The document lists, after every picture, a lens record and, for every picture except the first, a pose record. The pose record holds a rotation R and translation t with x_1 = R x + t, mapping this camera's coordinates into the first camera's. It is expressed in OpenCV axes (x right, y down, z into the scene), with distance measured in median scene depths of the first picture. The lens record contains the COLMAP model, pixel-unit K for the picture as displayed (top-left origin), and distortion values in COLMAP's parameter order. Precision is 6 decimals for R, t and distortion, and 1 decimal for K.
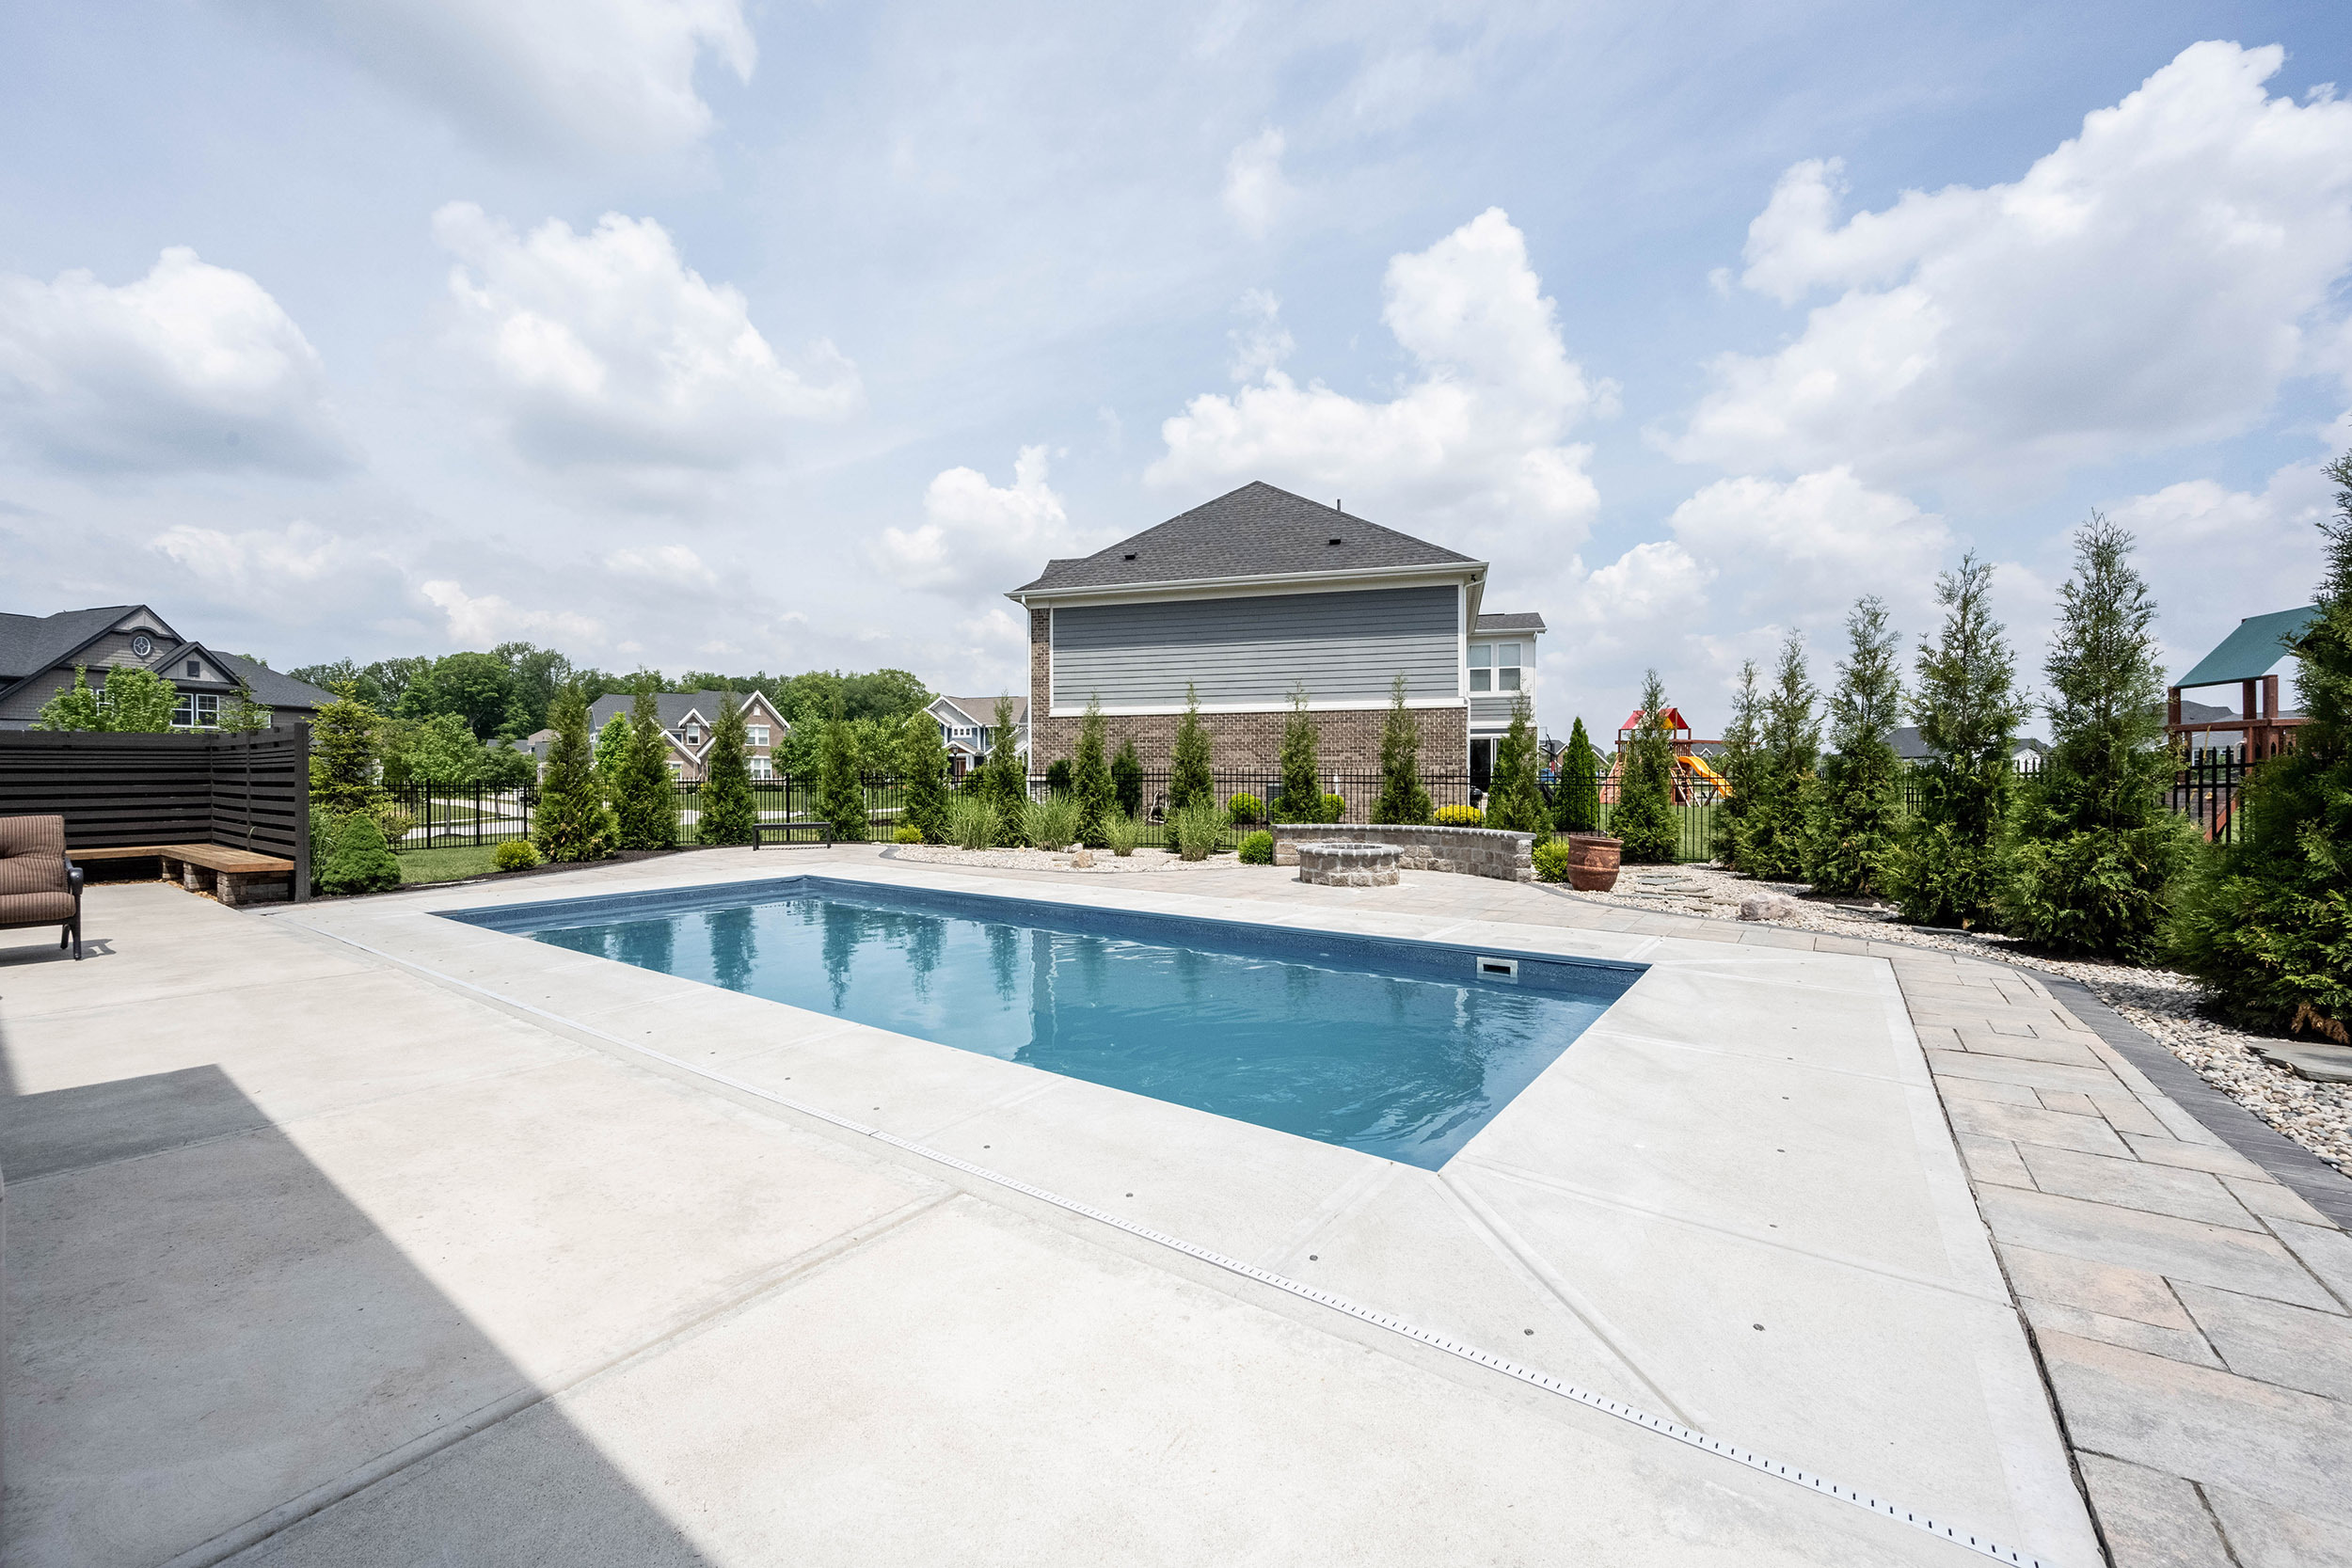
lens RADIAL K [[925.0, 0, 1173.3], [0, 925.0, 783.7], [0, 0, 1]] dist [-0.000119, 0.000183]
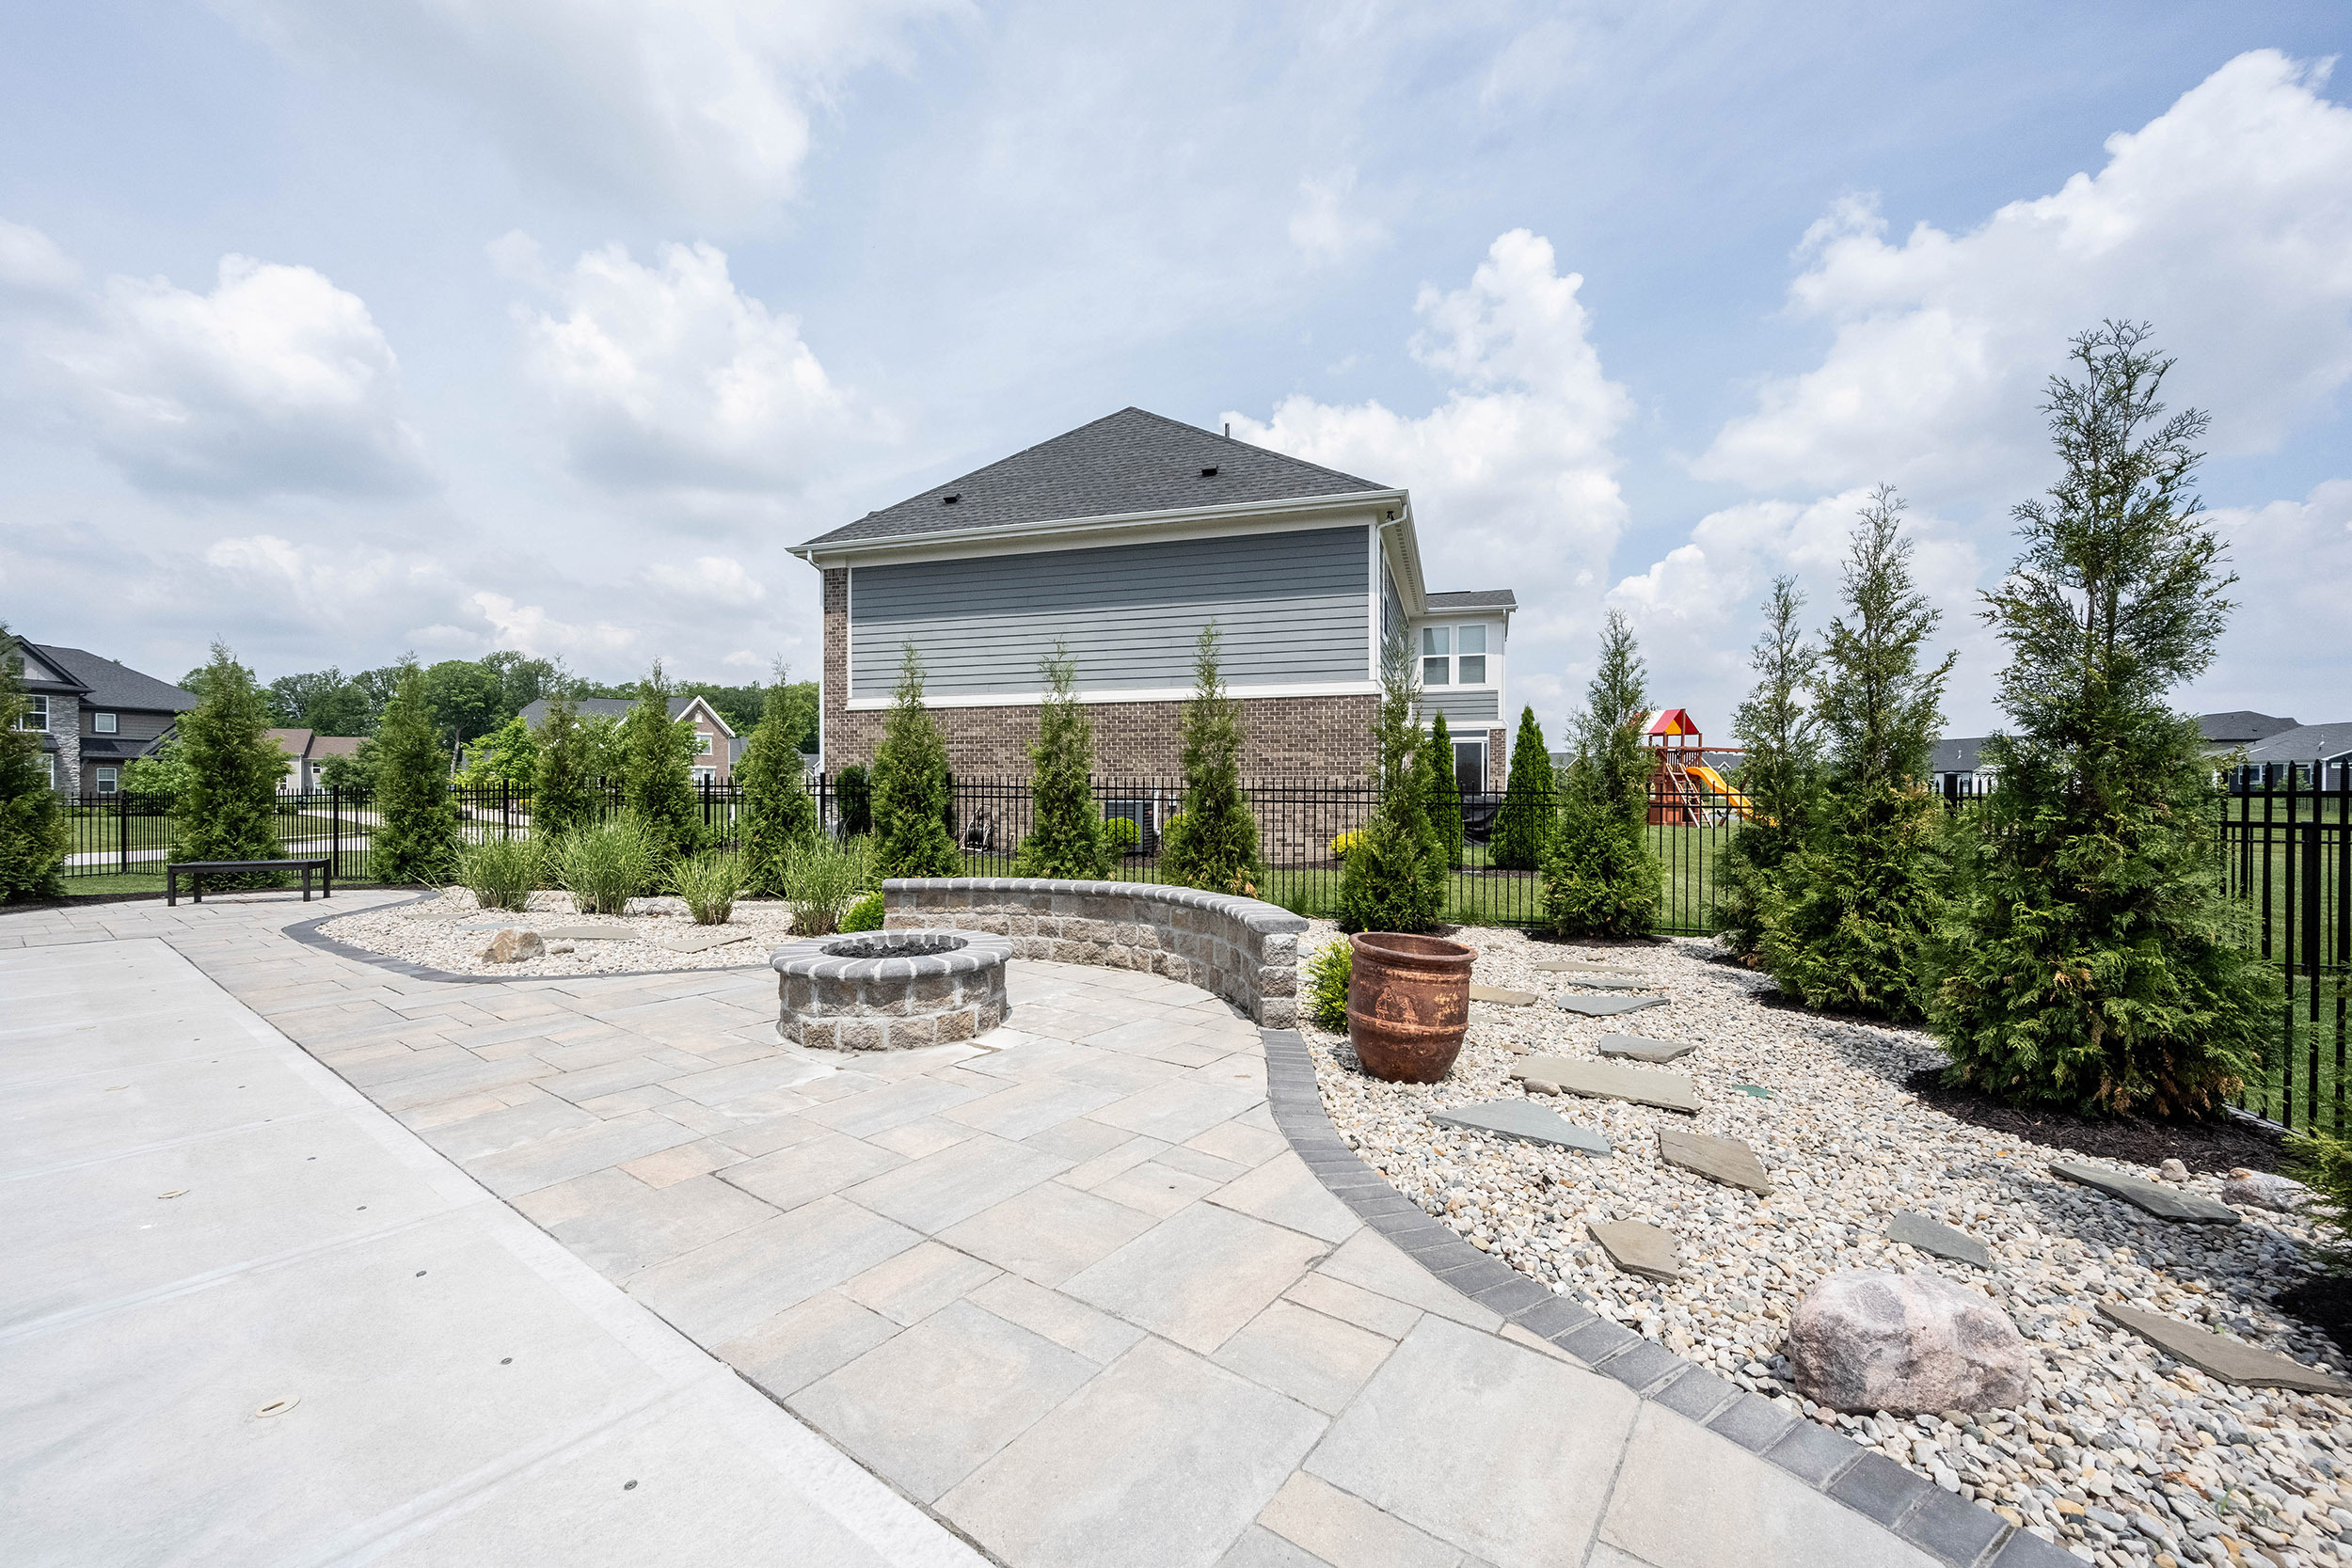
lens RADIAL K [[922.1, 0, 1171.1], [0, 922.1, 790.2], [0, 0, 1]] dist [0.000044, -0.000349]
pose [[0.999806, 0.003356, -0.019419, 0.200164], [-0.003488, 0.999971, -0.006765, -0.003114], [0.019396, 0.006832, 0.999789, 0.331023]]
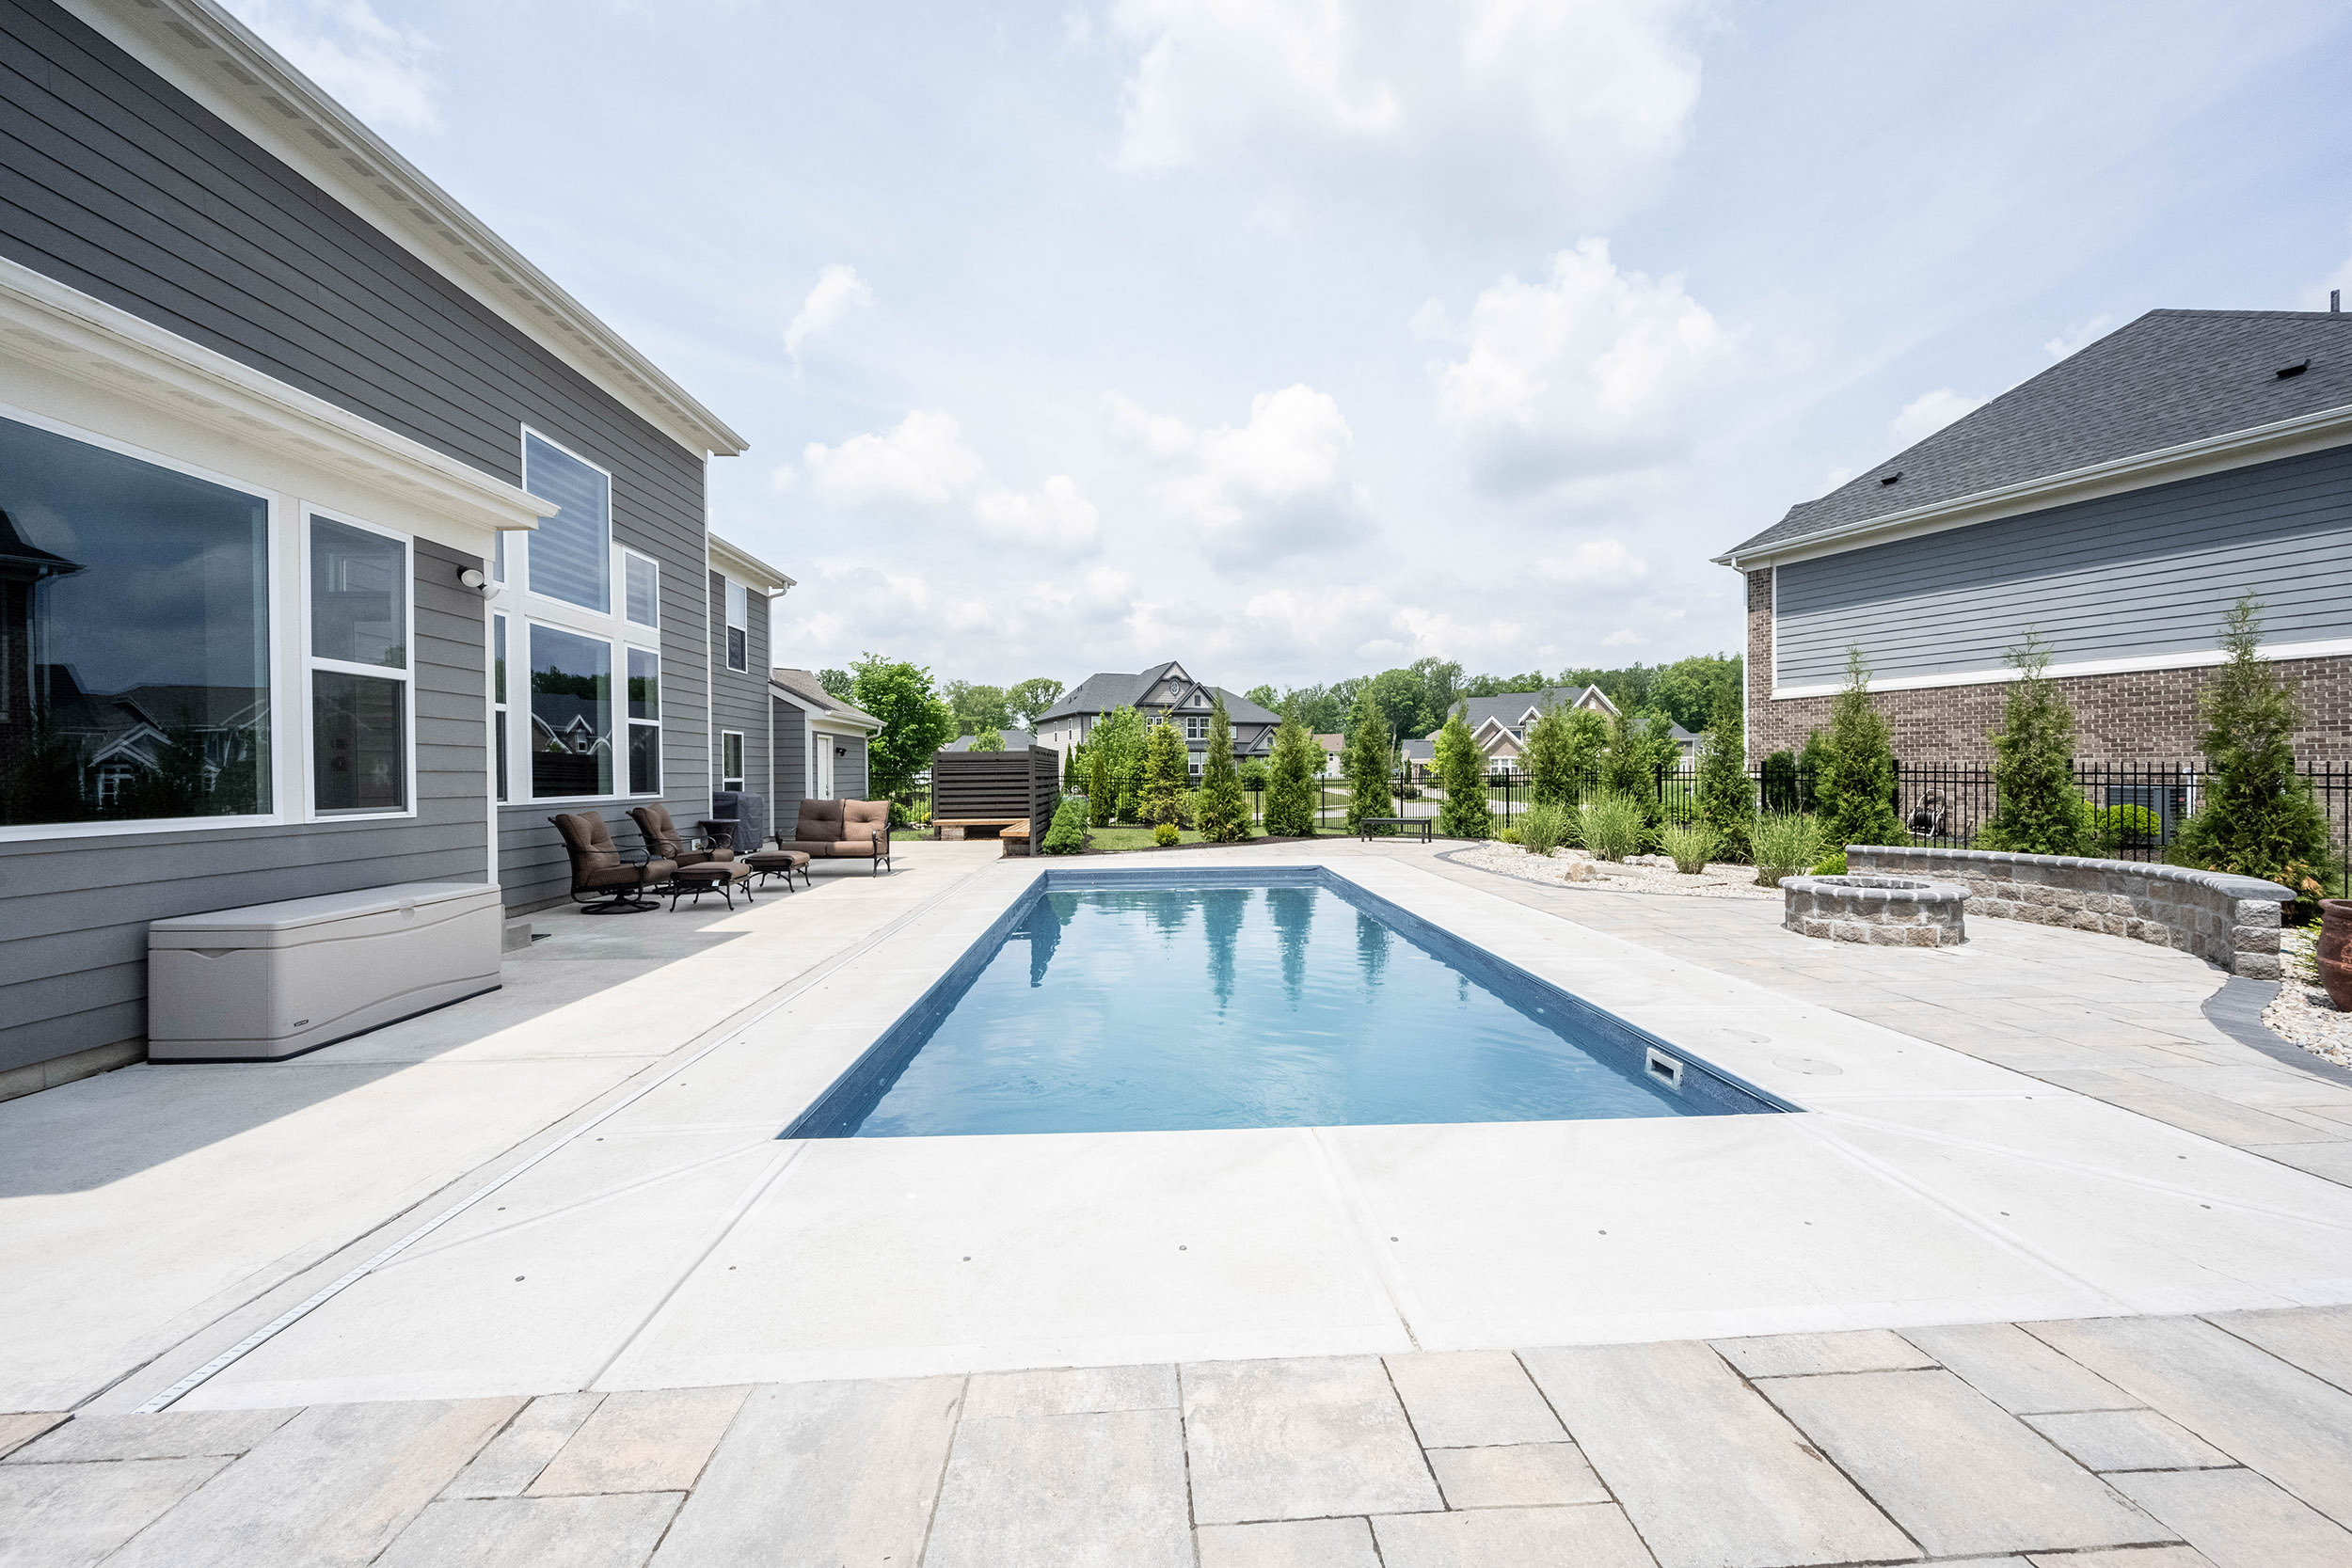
lens RADIAL K [[927.4, 0, 1182.7], [0, 927.4, 786.8], [0, 0, 1]] dist [0.002342, -0.002375]
pose [[0.625845, 0.009984, -0.779883, 0.243291], [-0.001067, 0.999928, 0.011944, -0.006171], [0.779946, -0.006643, 0.625811, 0.108251]]
